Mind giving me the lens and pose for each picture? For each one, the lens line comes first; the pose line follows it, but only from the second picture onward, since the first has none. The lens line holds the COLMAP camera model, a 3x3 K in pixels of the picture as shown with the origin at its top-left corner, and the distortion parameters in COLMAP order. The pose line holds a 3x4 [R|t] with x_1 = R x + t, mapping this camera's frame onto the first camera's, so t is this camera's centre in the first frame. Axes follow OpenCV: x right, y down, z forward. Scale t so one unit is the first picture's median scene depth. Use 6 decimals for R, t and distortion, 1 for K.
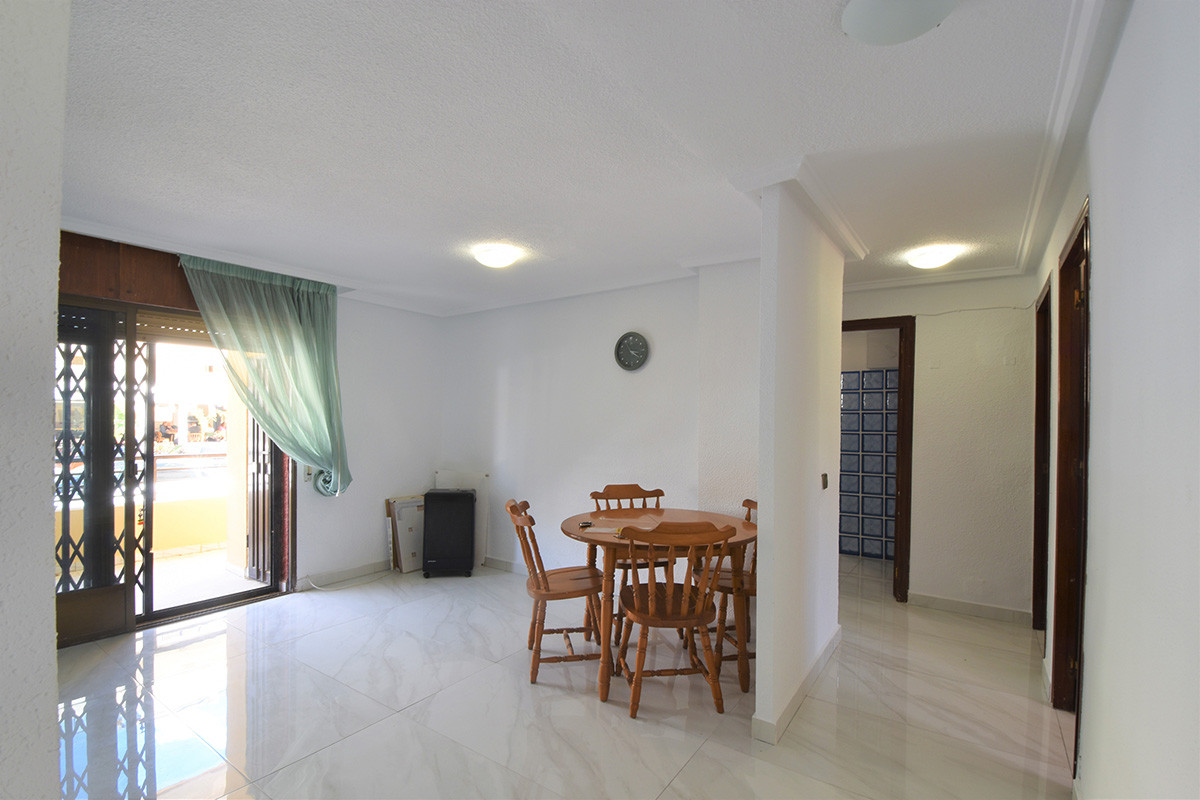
lens RADIAL K [[554.0, 0, 598.2], [0, 554.0, 382.4], [0, 0, 1]] dist [0.022859, -0.027200]
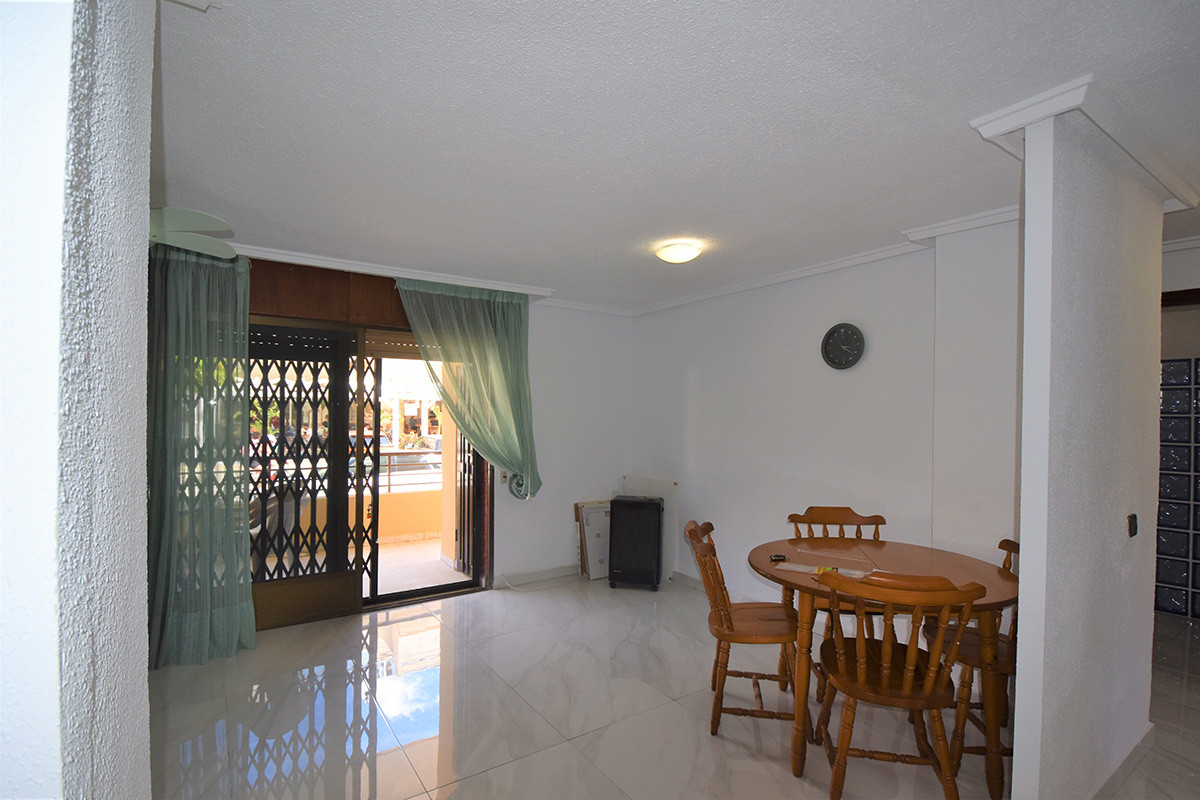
lens RADIAL K [[554.0, 0, 598.2], [0, 554.0, 382.4], [0, 0, 1]] dist [0.022859, -0.027200]
pose [[0.928559, -0.005939, -0.371137, 0.038652], [0.015510, 0.999619, 0.022810, -0.038070], [0.370861, -0.026937, 0.928298, 0.104675]]
